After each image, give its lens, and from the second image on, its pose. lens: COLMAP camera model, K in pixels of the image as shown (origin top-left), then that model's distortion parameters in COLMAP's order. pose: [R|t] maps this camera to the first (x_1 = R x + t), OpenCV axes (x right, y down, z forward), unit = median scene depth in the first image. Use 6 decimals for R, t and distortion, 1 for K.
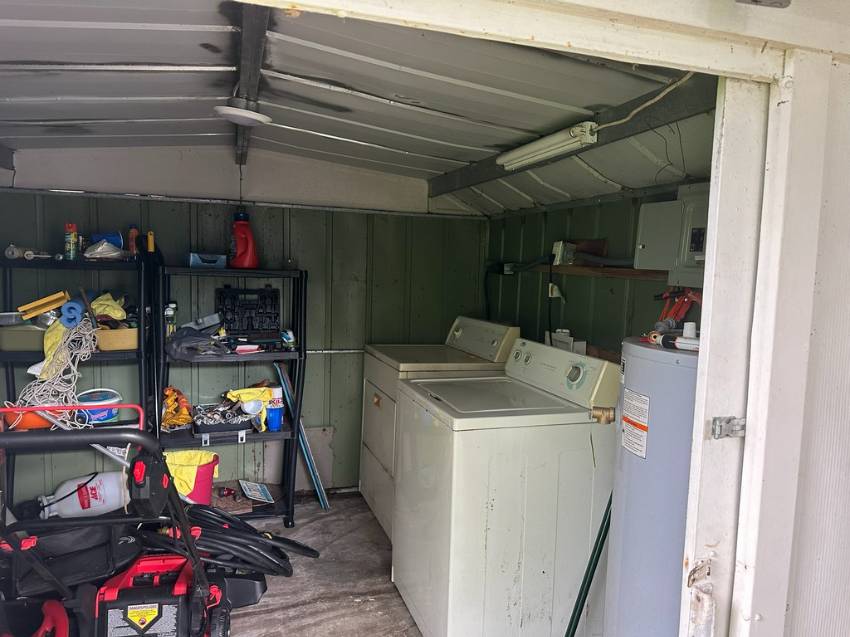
lens RADIAL K [[594.4, 0, 425.3], [0, 594.4, 321.1], [0, 0, 1]] dist [0.111793, -0.160855]
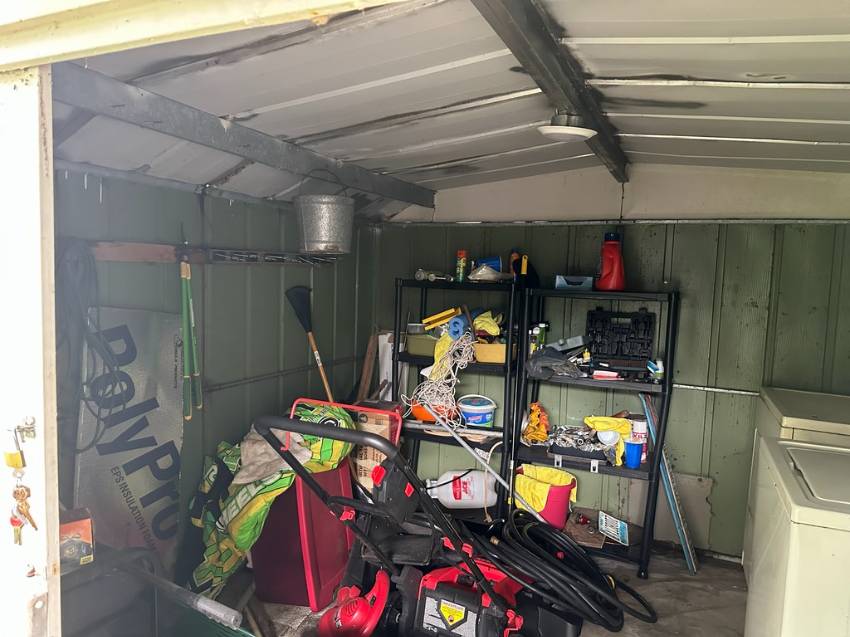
lens RADIAL K [[594.4, 0, 425.3], [0, 594.4, 321.1], [0, 0, 1]] dist [0.111793, -0.160855]
pose [[0.740754, 0.050862, -0.669848, 0.126847], [-0.074120, 0.997230, -0.006247, -0.011781], [0.667675, 0.054277, 0.742472, 0.101162]]
